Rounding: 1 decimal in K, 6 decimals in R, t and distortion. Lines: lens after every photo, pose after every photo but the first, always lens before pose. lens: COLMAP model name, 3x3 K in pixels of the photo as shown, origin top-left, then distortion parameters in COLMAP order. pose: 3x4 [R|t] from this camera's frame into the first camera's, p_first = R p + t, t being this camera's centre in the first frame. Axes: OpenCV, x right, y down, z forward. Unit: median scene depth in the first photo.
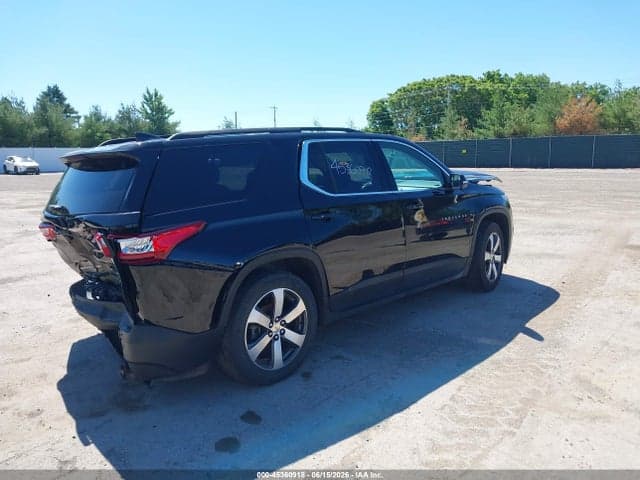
lens RADIAL K [[504.7, 0, 318.2], [0, 504.7, 237.8], [0, 0, 1]] dist [0.027143, -0.043171]
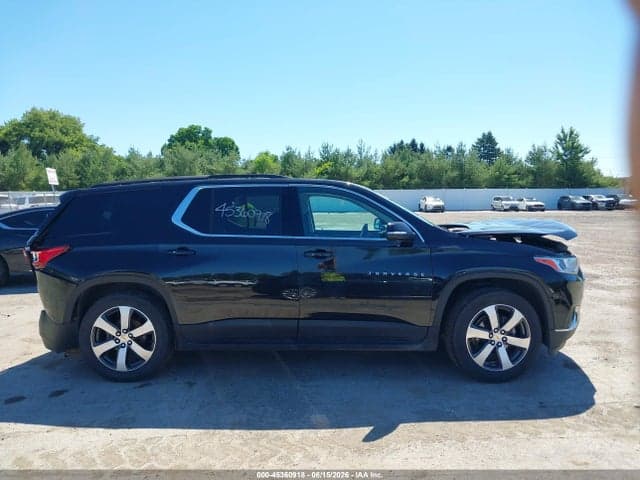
lens RADIAL K [[504.7, 0, 321.0], [0, 504.7, 242.3], [0, 0, 1]] dist [0.027143, -0.043171]
pose [[0.686291, 0.073456, -0.723608, 1.018400], [-0.123897, 0.992153, -0.016790, -0.083113], [0.716696, 0.101175, 0.690007, 0.425471]]
